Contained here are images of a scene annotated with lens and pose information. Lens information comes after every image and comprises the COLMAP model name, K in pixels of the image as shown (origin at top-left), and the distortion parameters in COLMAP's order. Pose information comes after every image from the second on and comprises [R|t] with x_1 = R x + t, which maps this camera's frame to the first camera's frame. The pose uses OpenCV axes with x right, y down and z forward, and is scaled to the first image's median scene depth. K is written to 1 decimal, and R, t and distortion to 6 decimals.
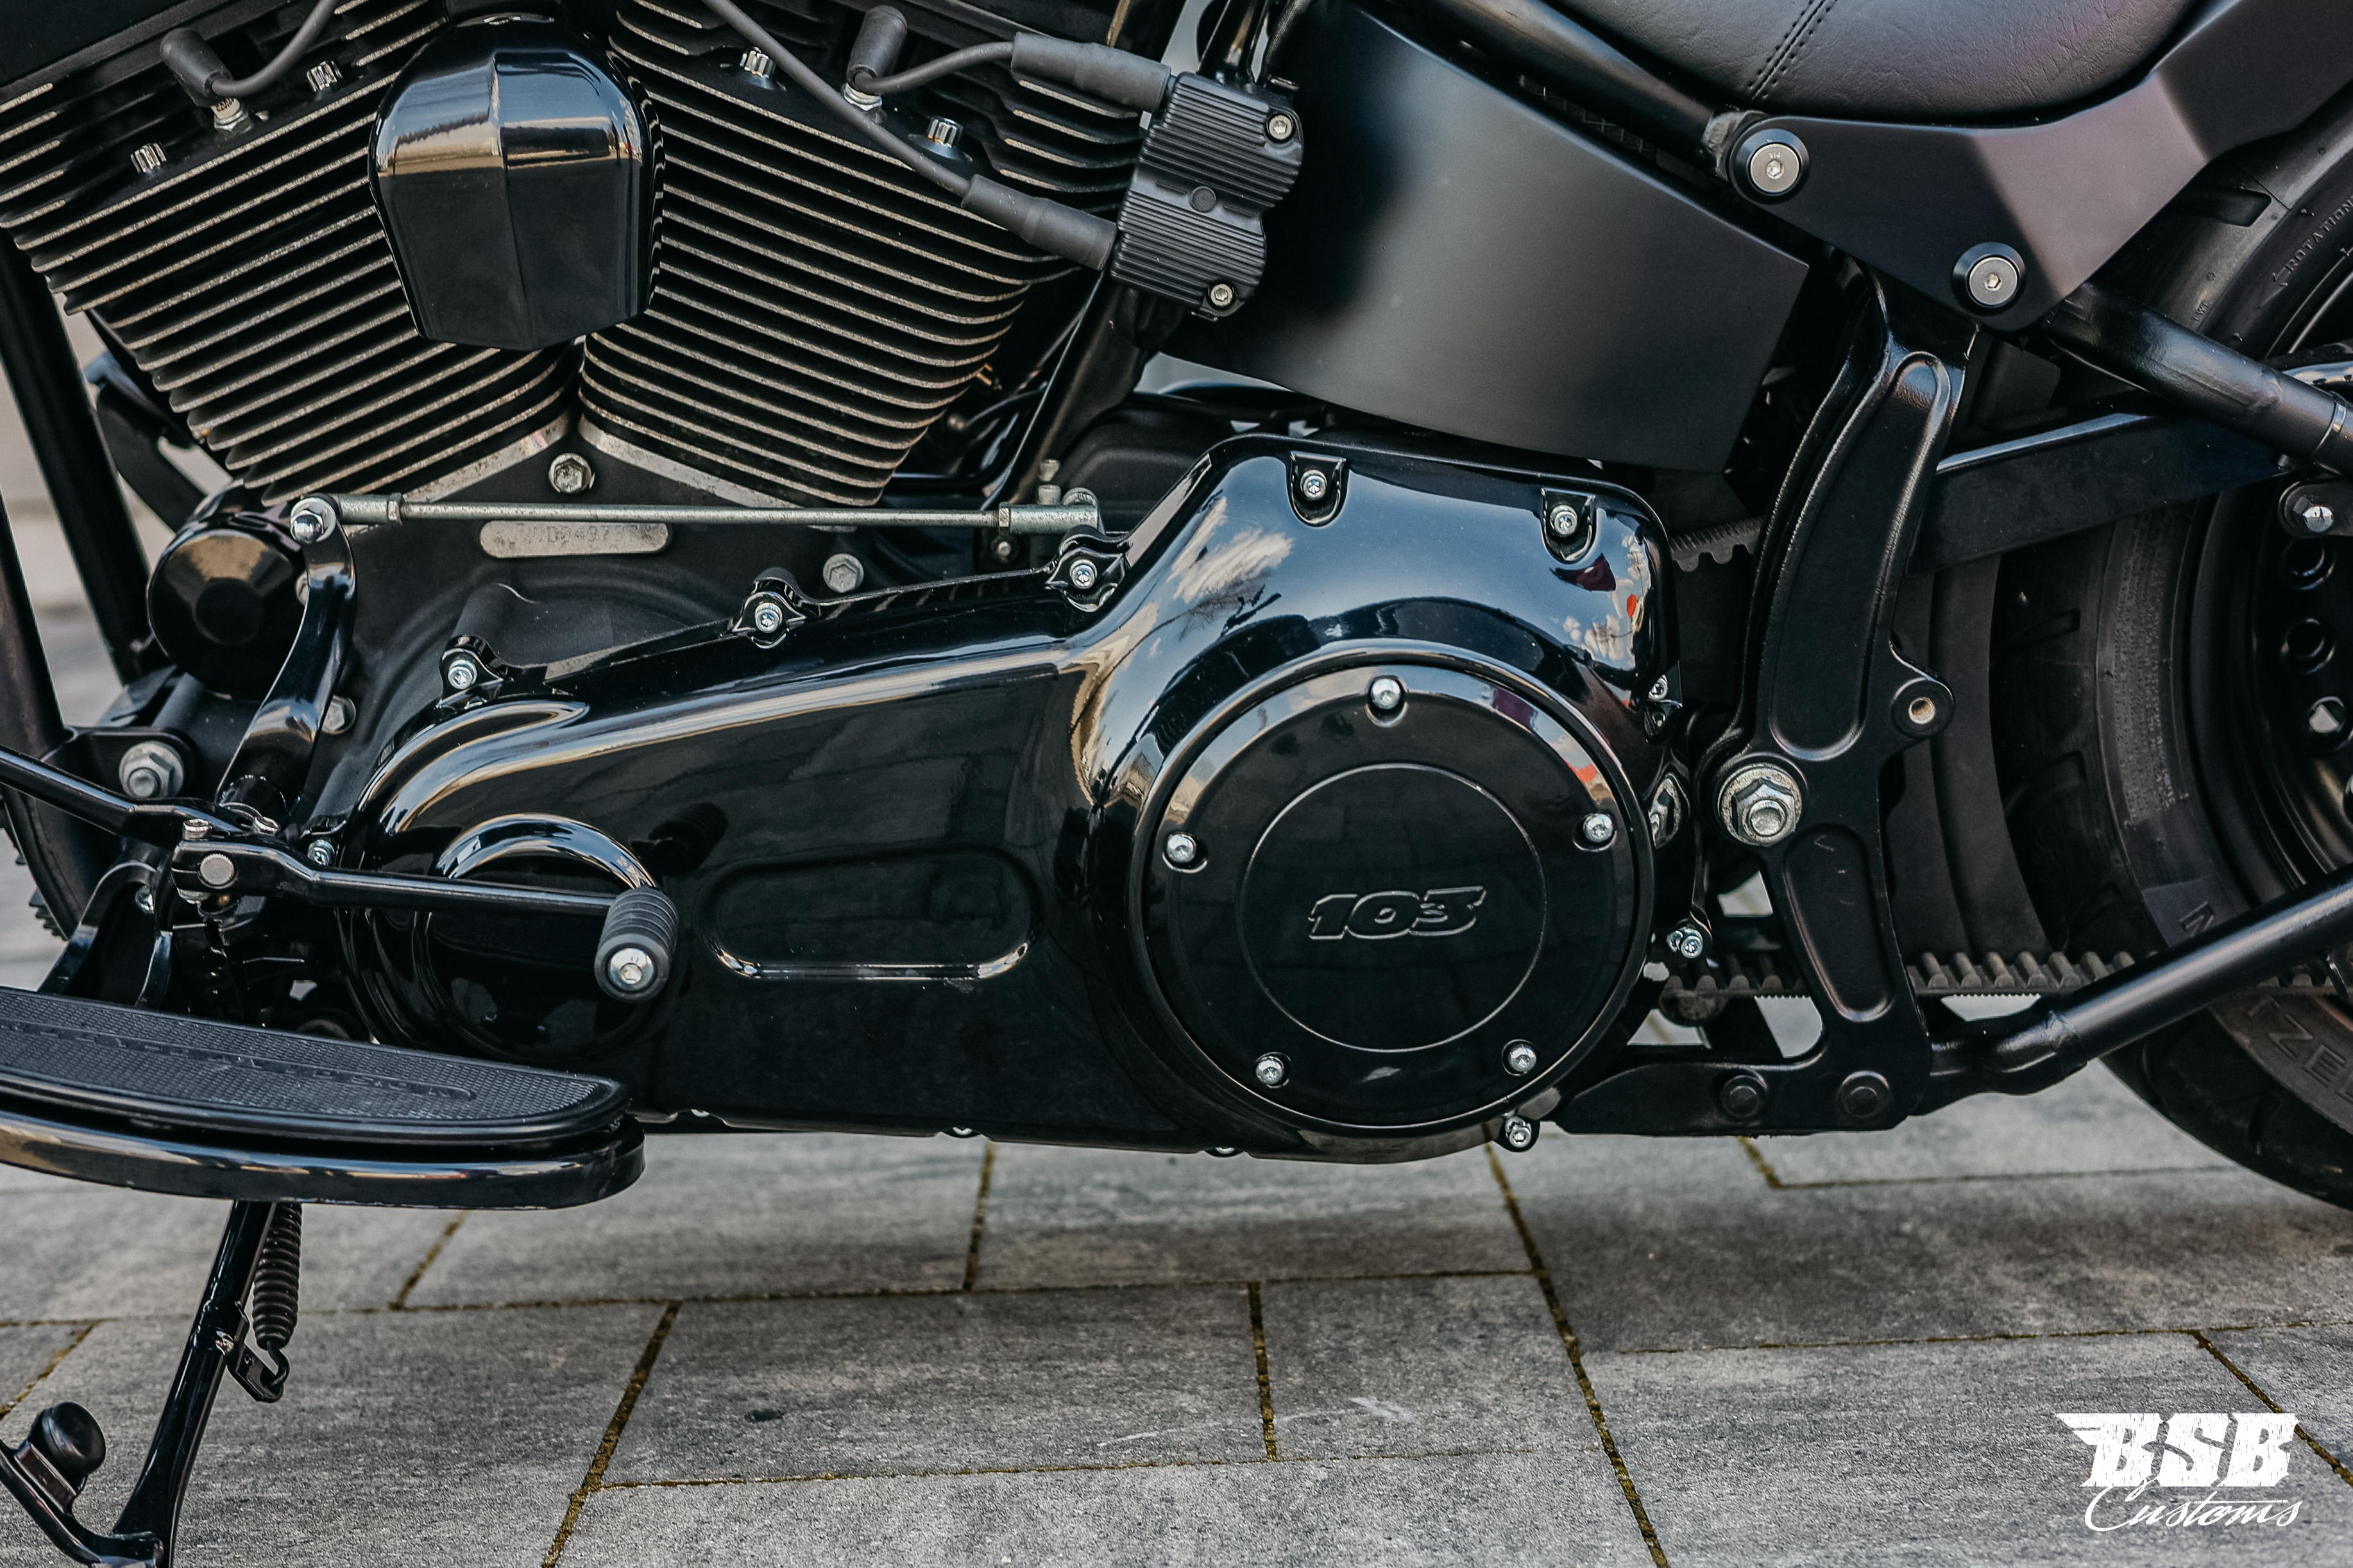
lens RADIAL K [[3640.9, 0, 1174.7], [0, 3640.9, 757.7], [0, 0, 1]] dist [0.026949, -0.115710]
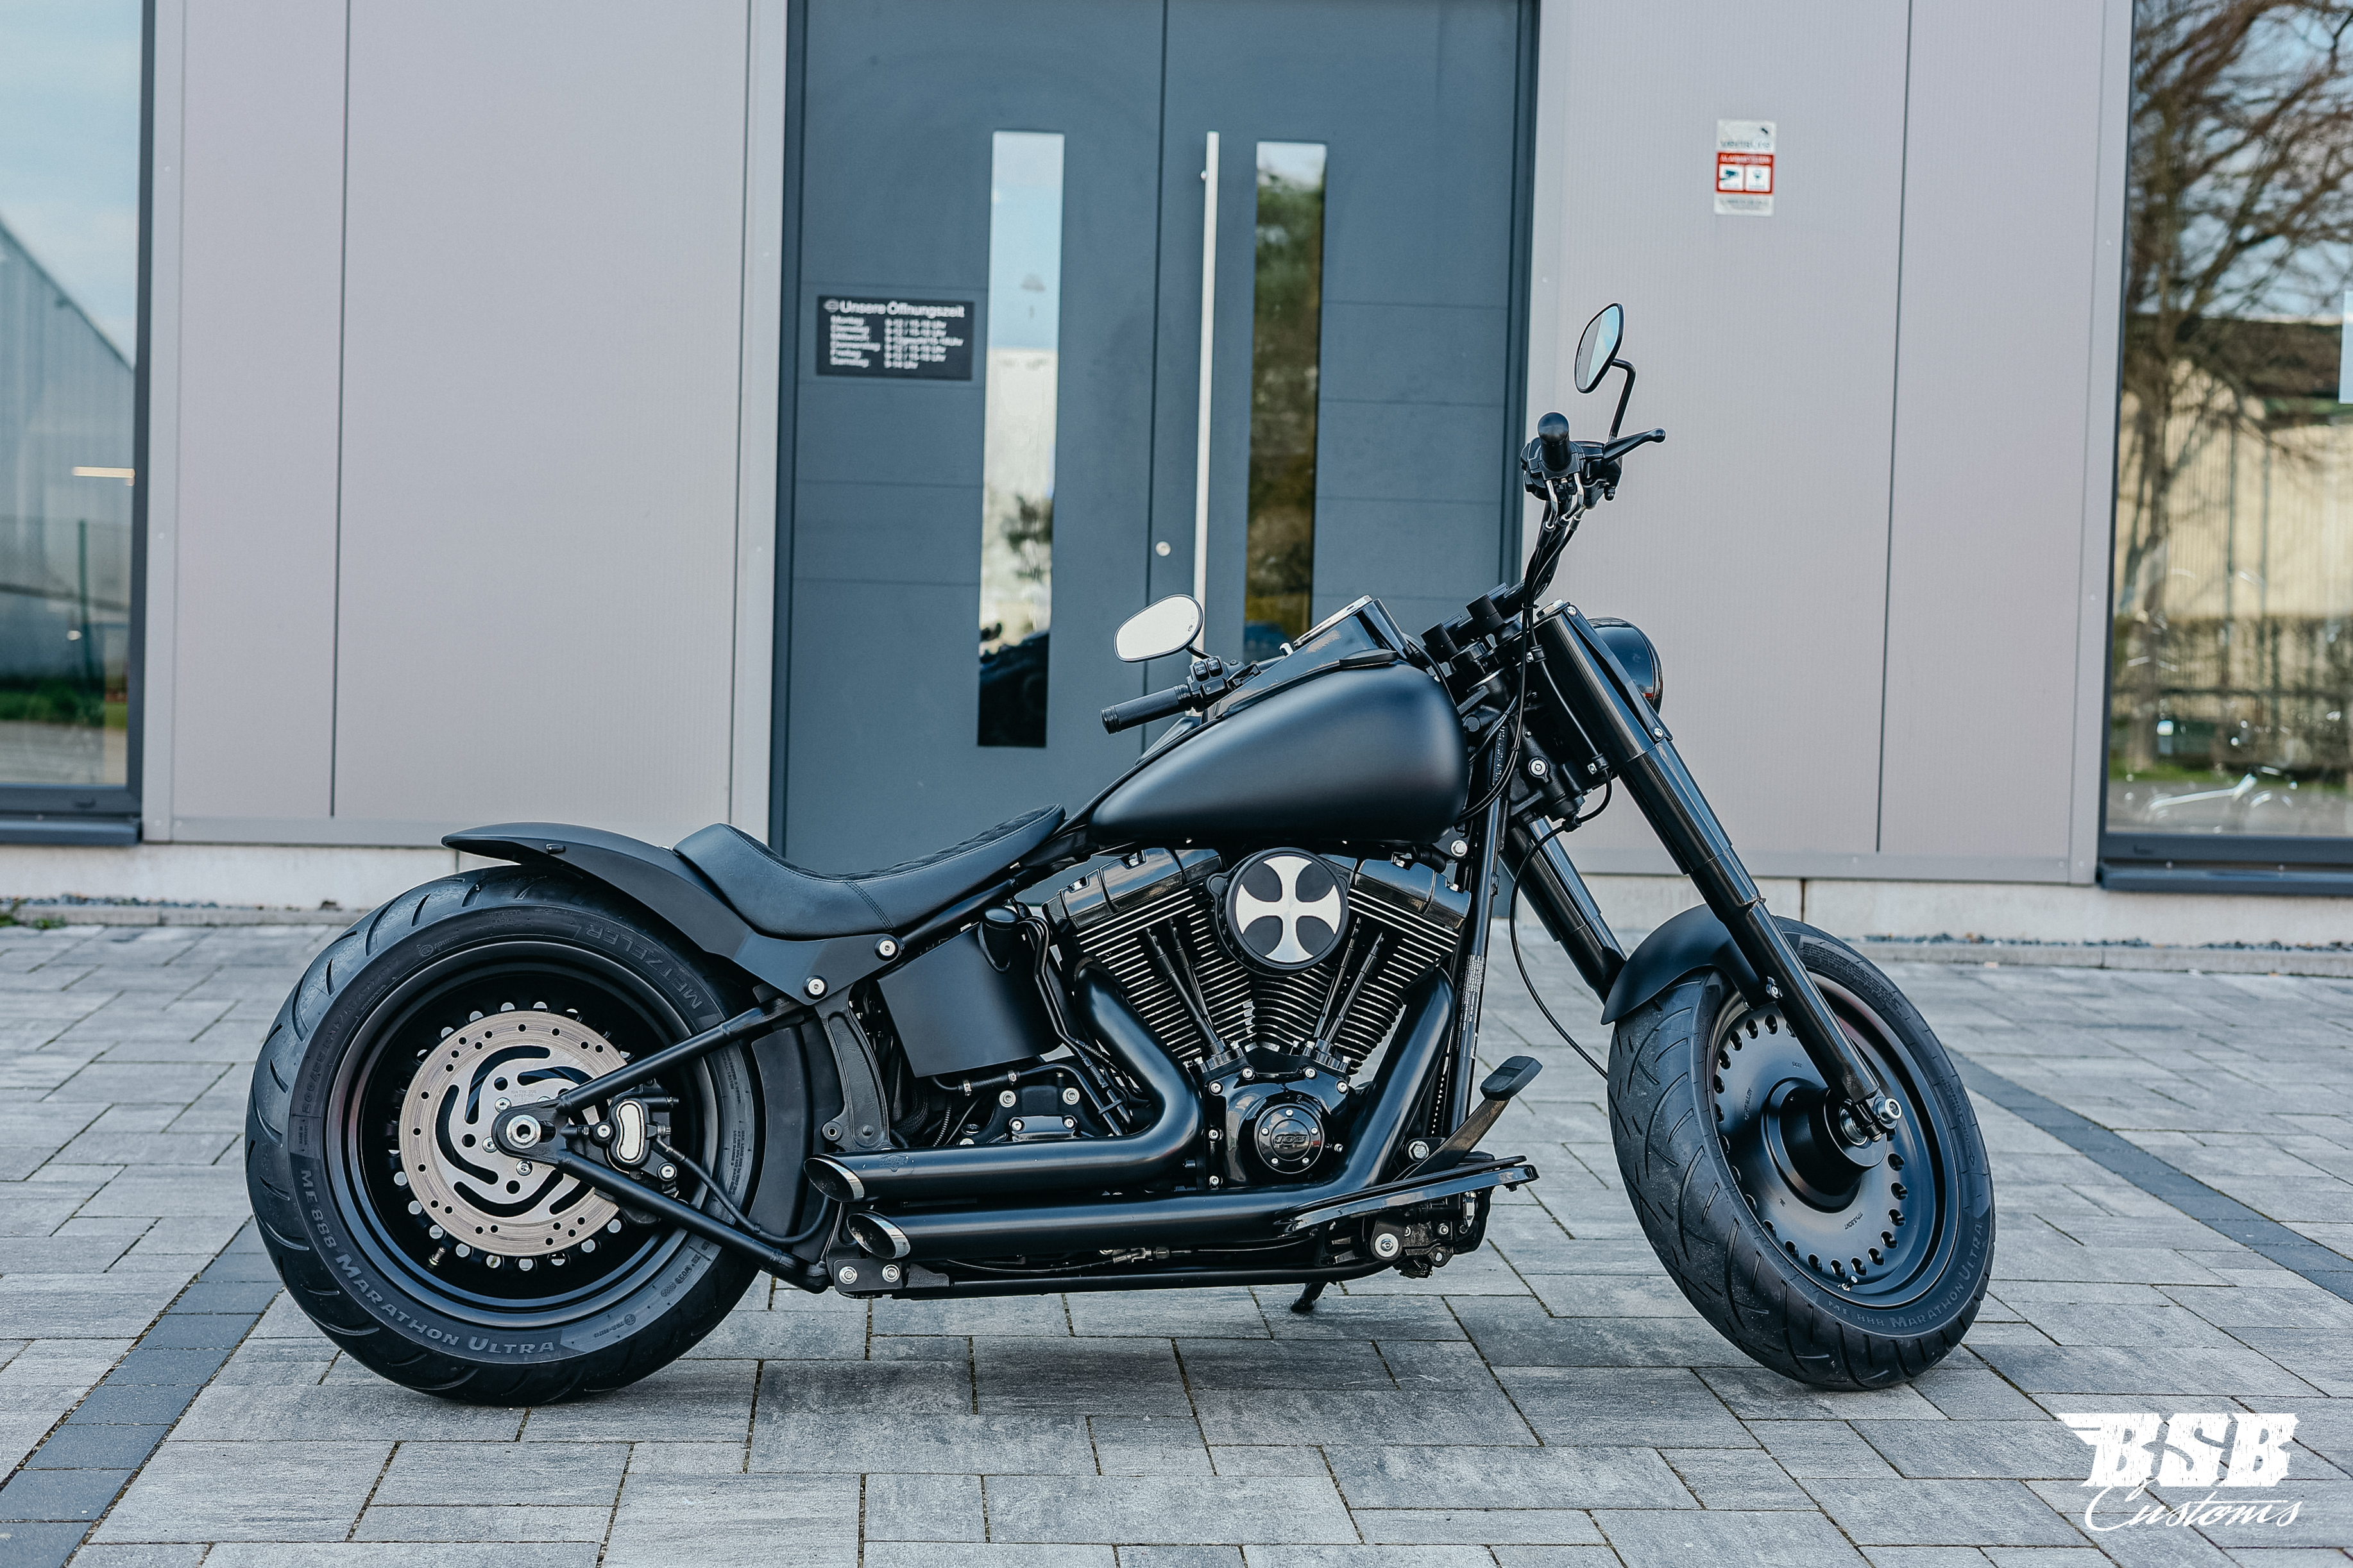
lens RADIAL K [[3532.5, 0, 1171.1], [0, 3532.5, 746.3], [0, 0, 1]] dist [0.034995, -0.052760]
pose [[0.996133, 0.055248, 0.068312, -0.403633], [-0.051425, 0.997076, -0.056517, -0.179743], [-0.071235, 0.052786, 0.996062, -2.046654]]
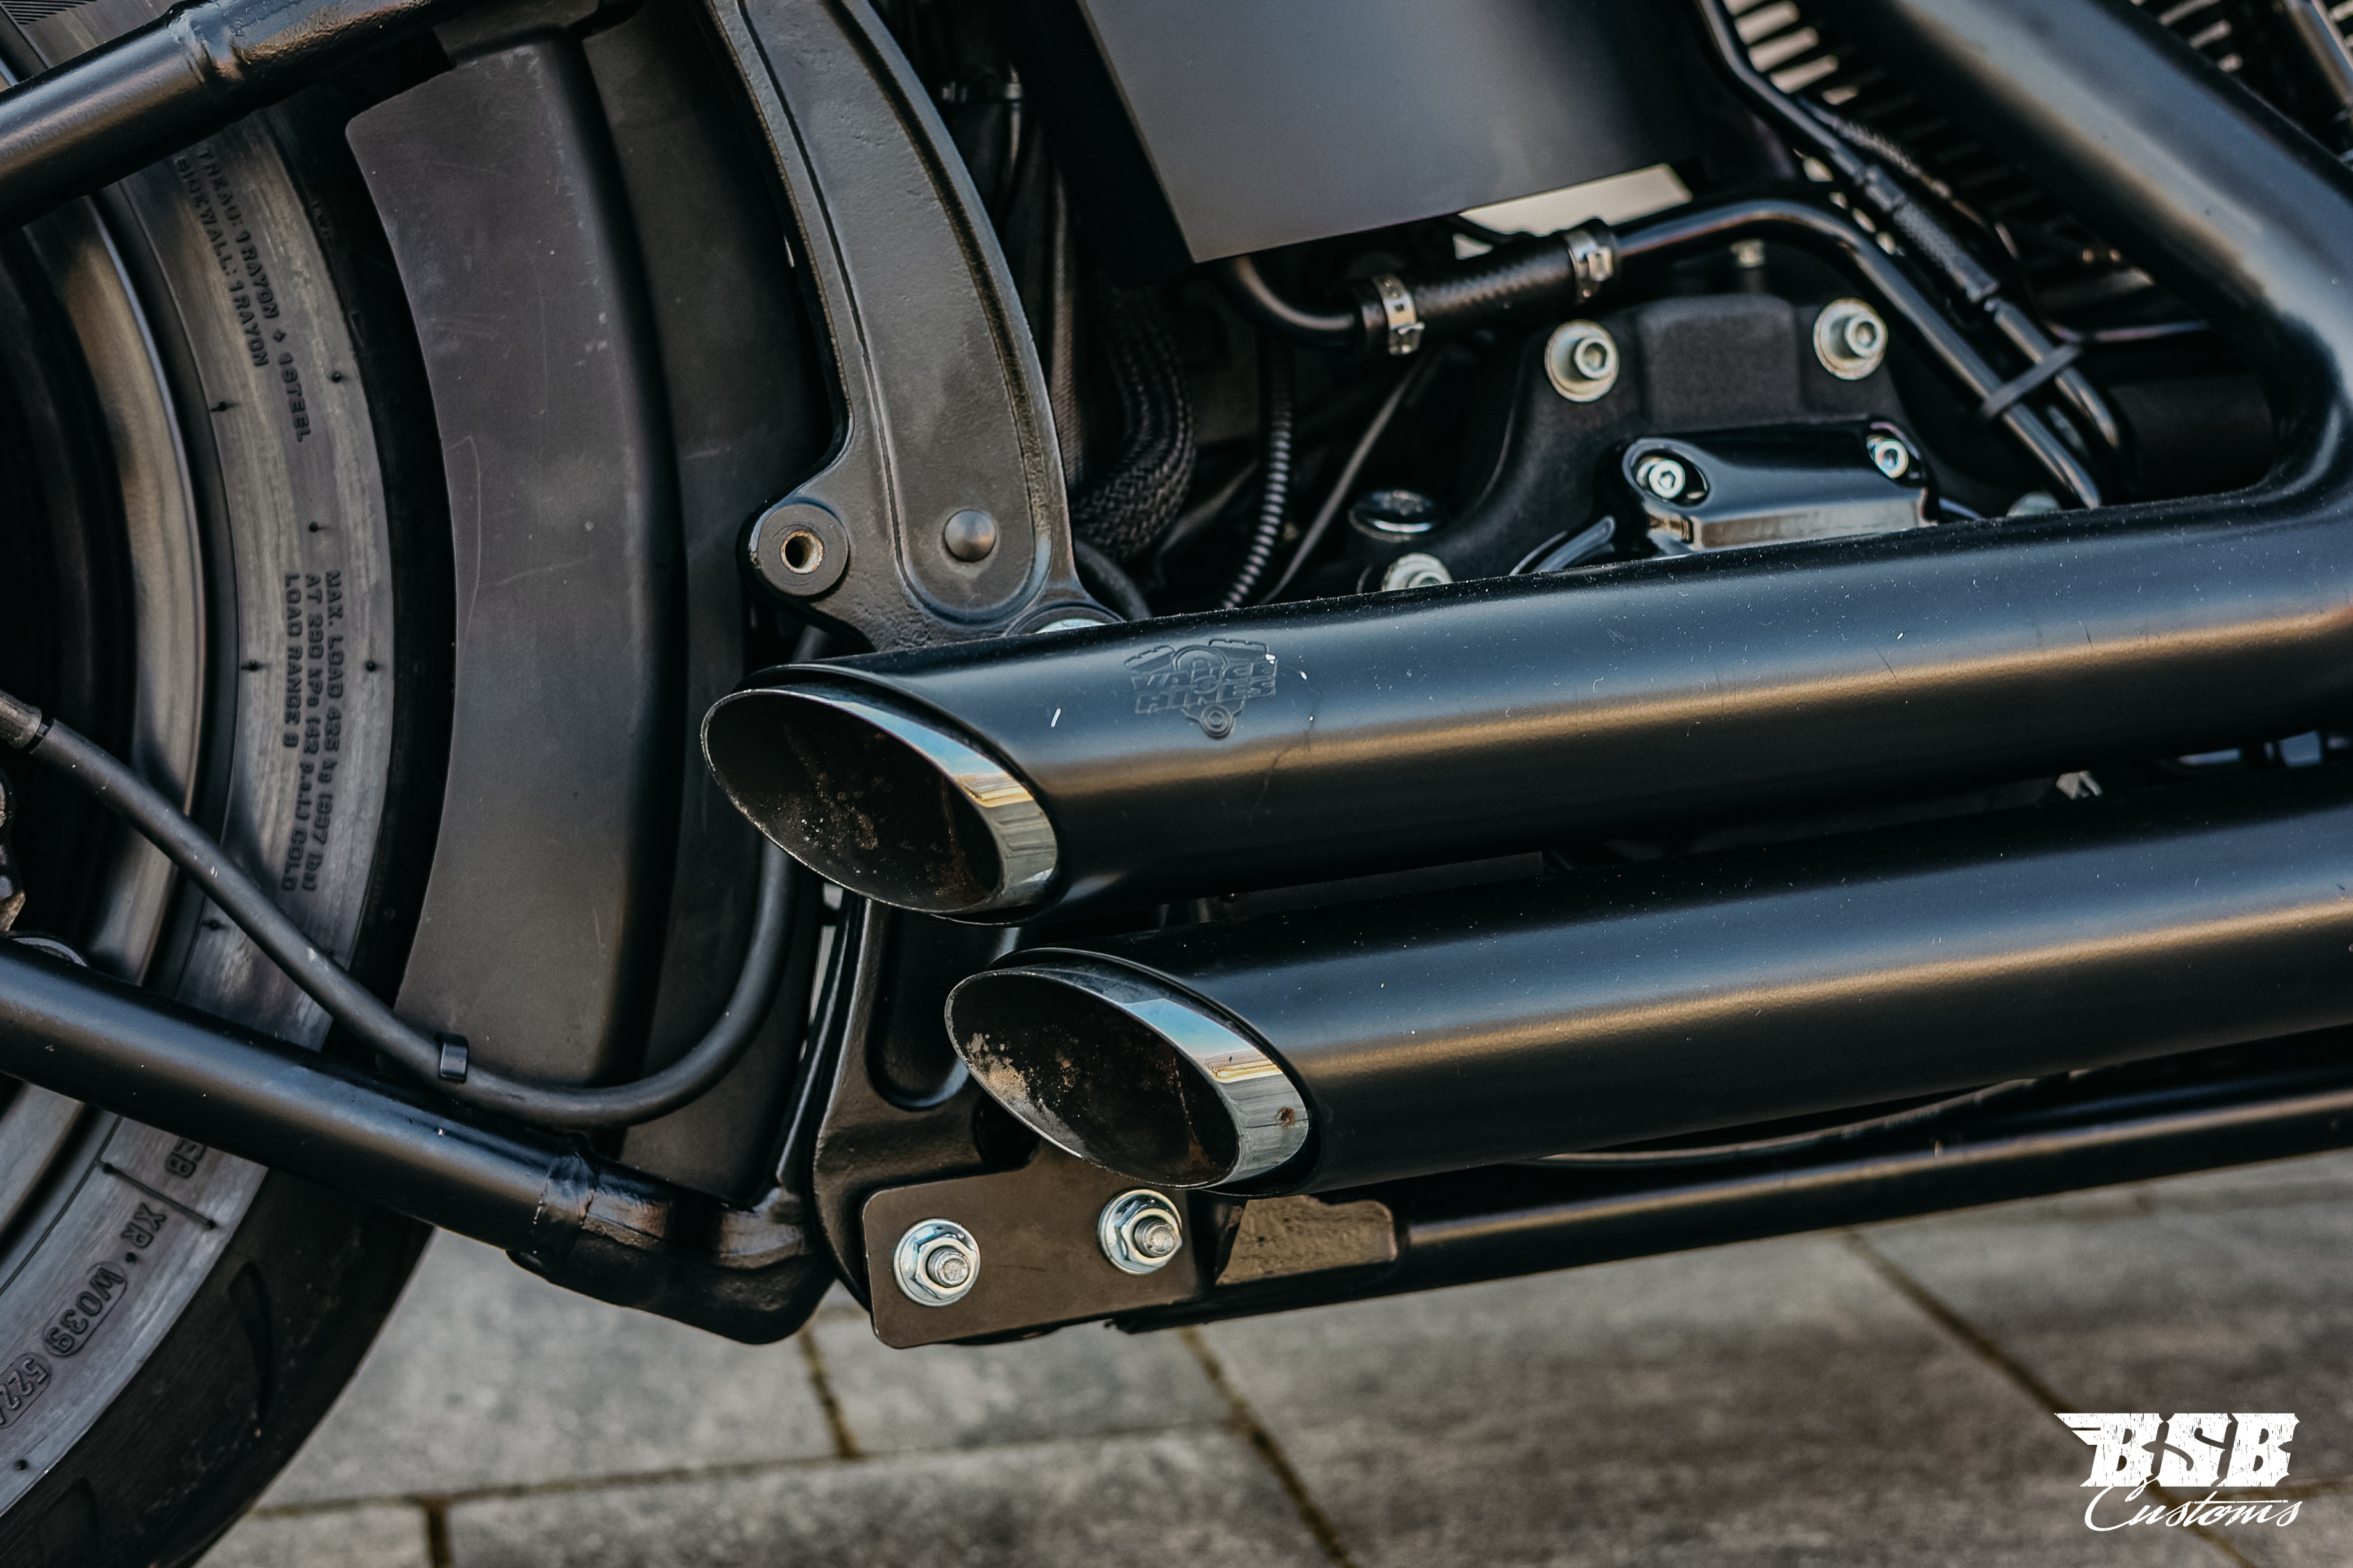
lens RADIAL K [[3686.0, 0, 1207.0], [0, 3686.0, 782.5], [0, 0, 1]] dist [0.029177, -0.236231]
pose [[0.975105, -0.015420, 0.221205, -0.532000], [-0.003934, 0.996219, 0.086788, -0.030162], [-0.221707, -0.085498, 0.971358, 0.255921]]
